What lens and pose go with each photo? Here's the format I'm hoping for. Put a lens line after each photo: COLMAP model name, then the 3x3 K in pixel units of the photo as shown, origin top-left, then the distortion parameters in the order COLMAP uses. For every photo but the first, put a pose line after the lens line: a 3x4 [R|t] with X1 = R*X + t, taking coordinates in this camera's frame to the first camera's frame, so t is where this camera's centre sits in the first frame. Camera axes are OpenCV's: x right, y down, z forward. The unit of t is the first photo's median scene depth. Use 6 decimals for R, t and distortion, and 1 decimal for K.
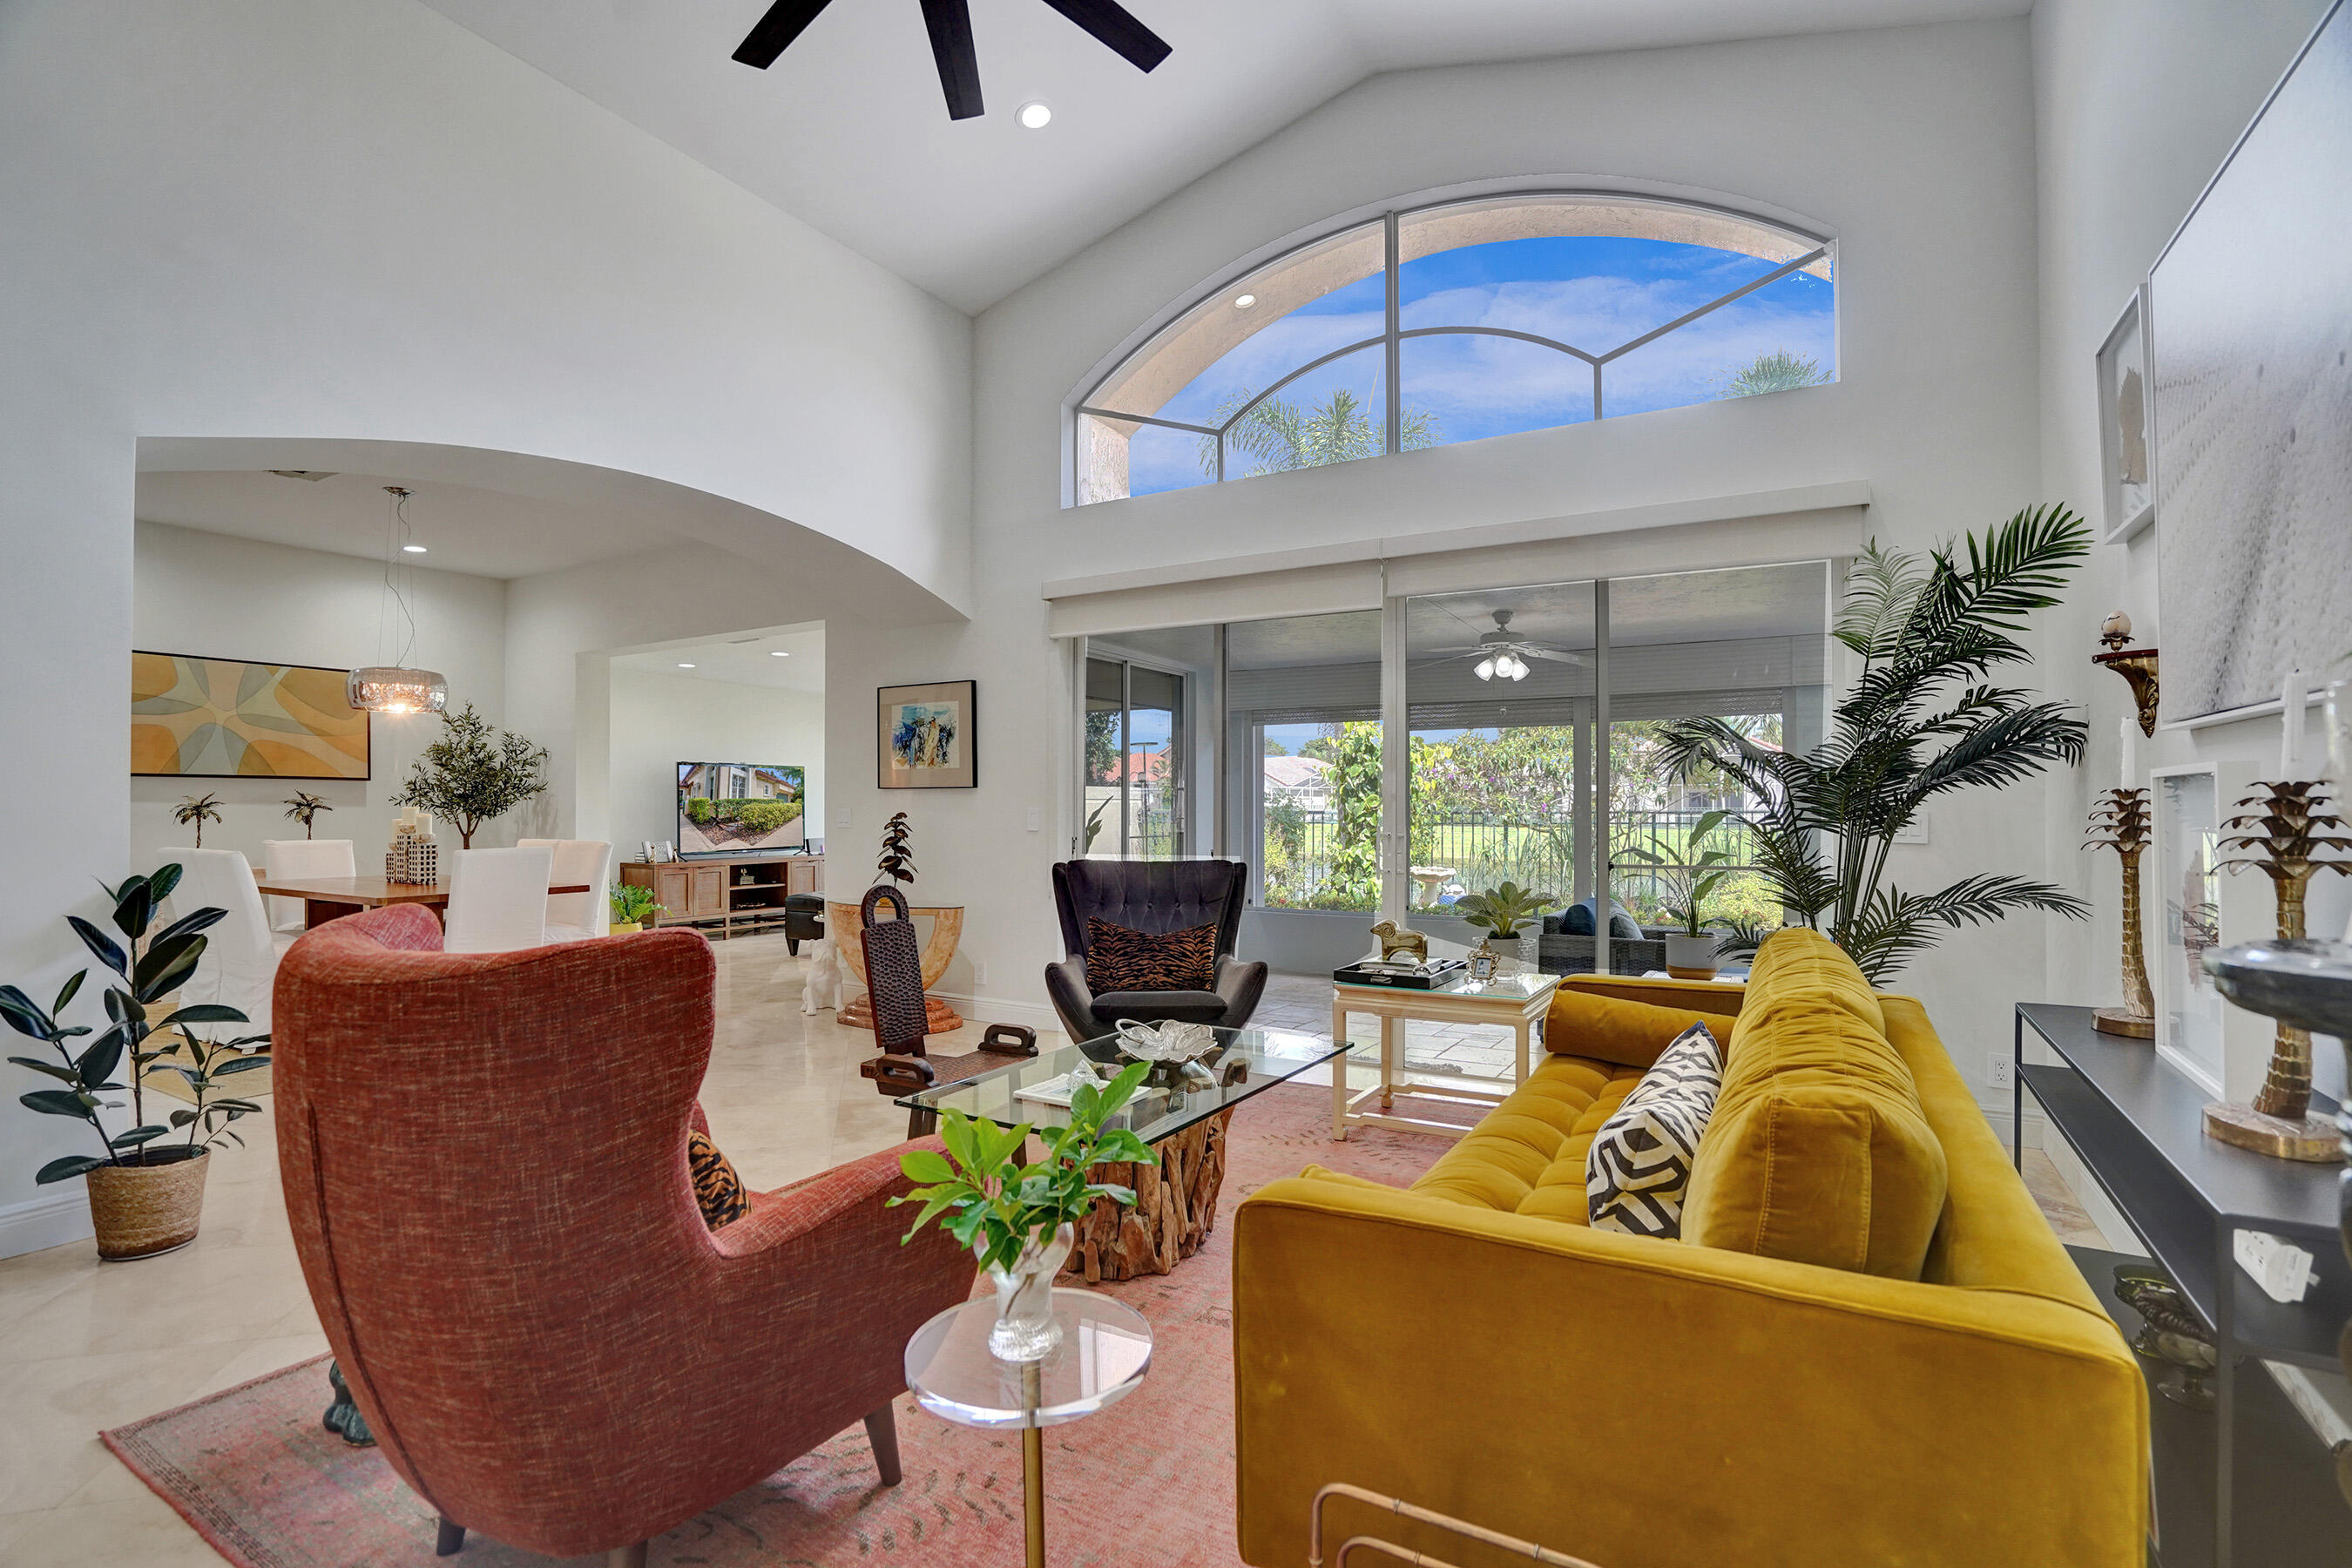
lens RADIAL K [[1089.6, 0, 1172.0], [0, 1089.6, 795.6], [0, 0, 1]] dist [-0.061541, 0.015981]
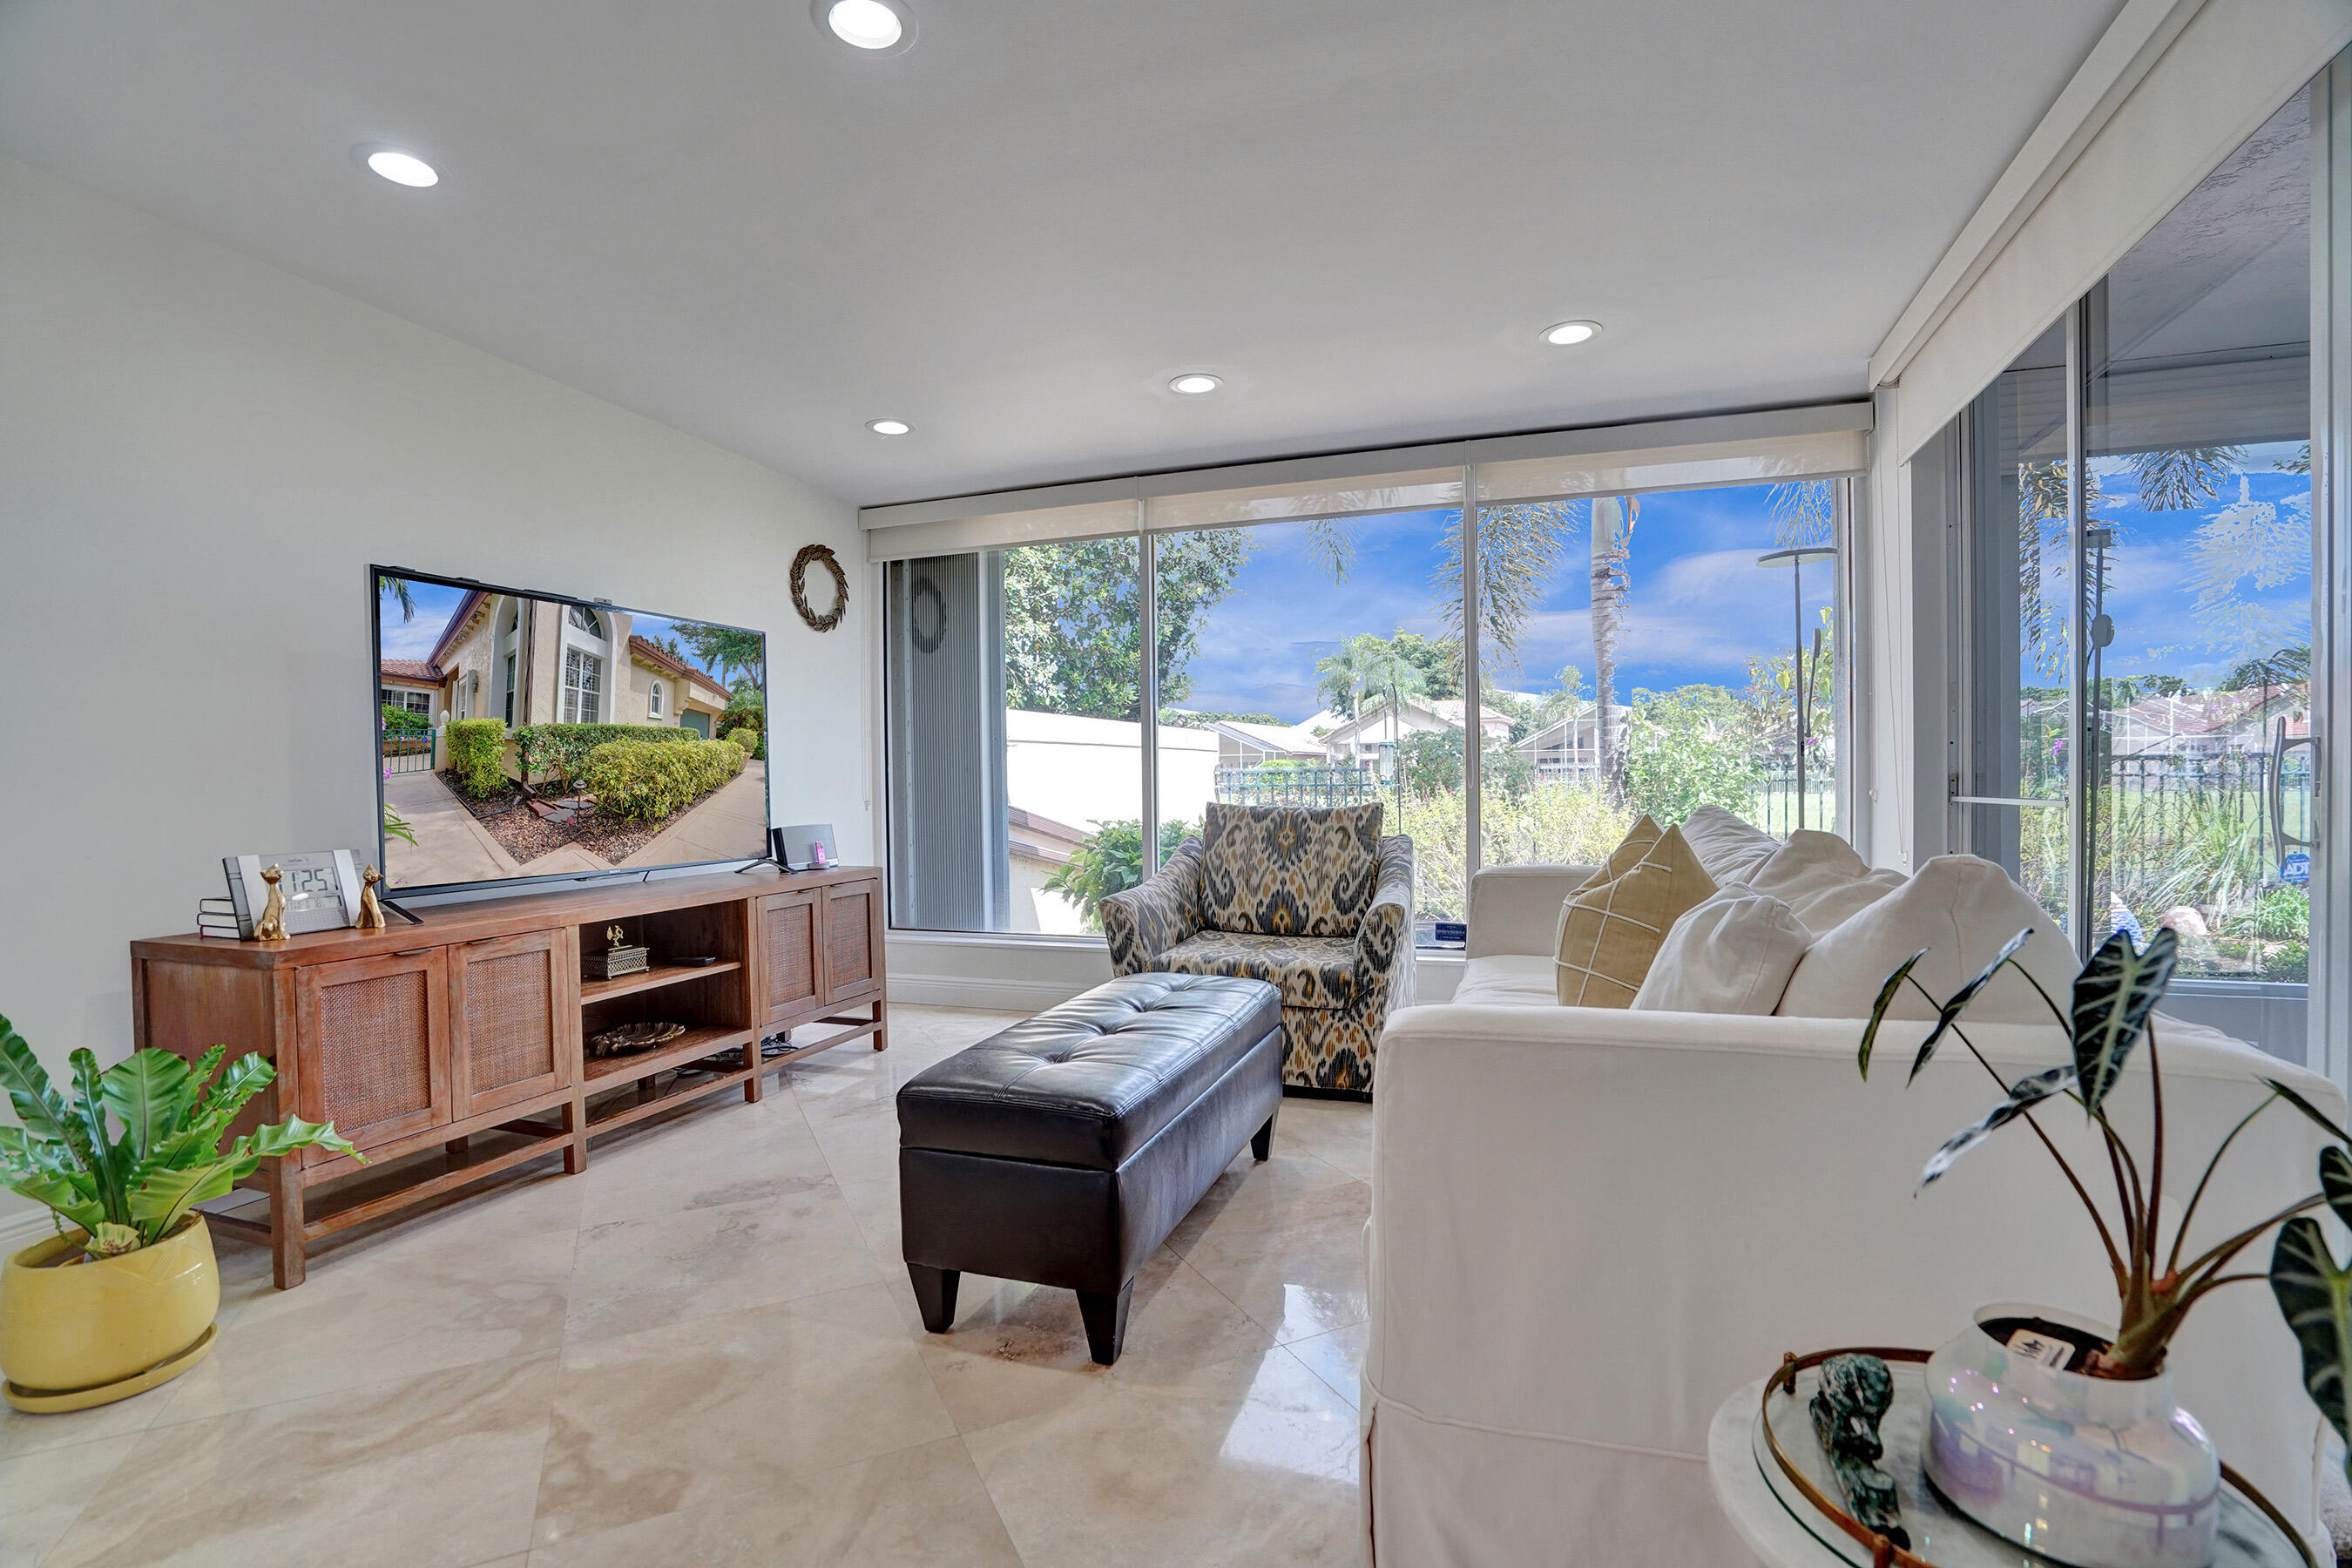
lens RADIAL K [[1100.5, 0, 1166.1], [0, 1100.5, 797.7], [0, 0, 1]] dist [-0.047834, 0.014721]
pose [[0.983759, -0.015628, 0.178813, -0.404614], [0.011717, 0.999669, 0.022908, 0.032653], [-0.179112, -0.020440, 0.983616, 0.901725]]
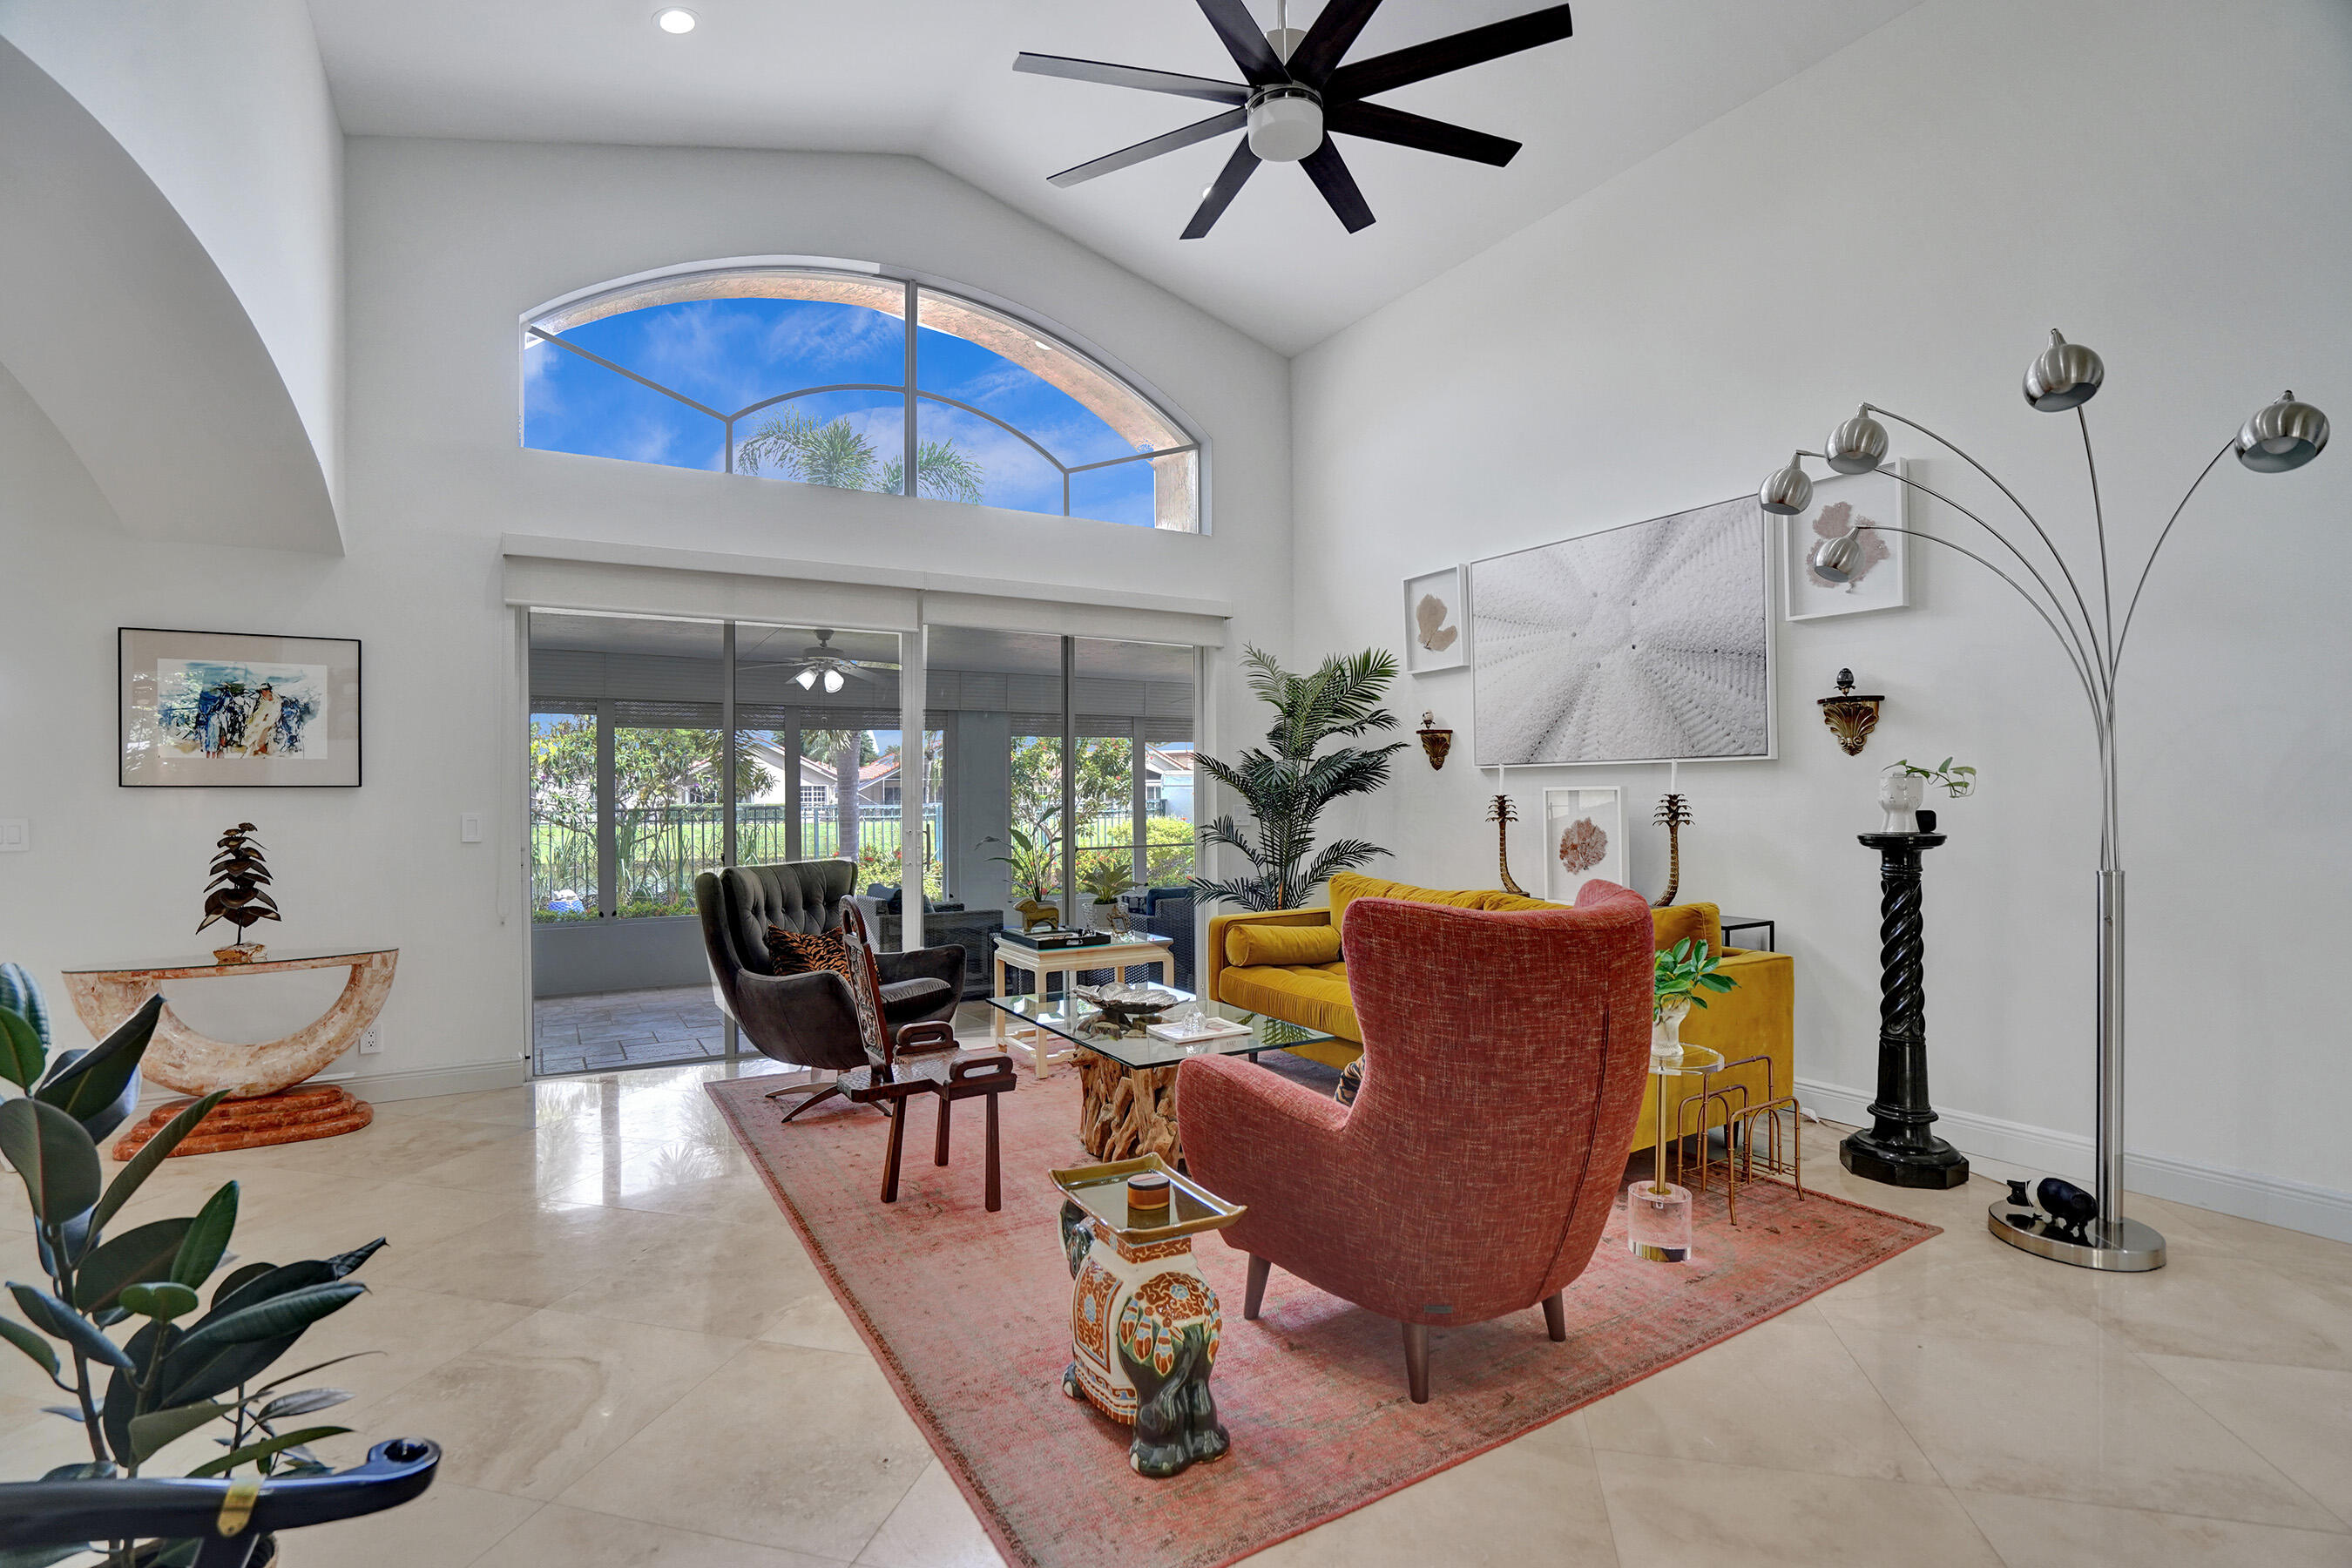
lens RADIAL K [[1089.6, 0, 1172.0], [0, 1089.6, 795.6], [0, 0, 1]] dist [-0.061541, 0.015981]
pose [[0.474630, -0.001878, 0.880183, -0.444029], [-0.001065, 0.999996, 0.002708, -0.003103], [-0.880185, -0.002223, 0.474626, 0.146731]]
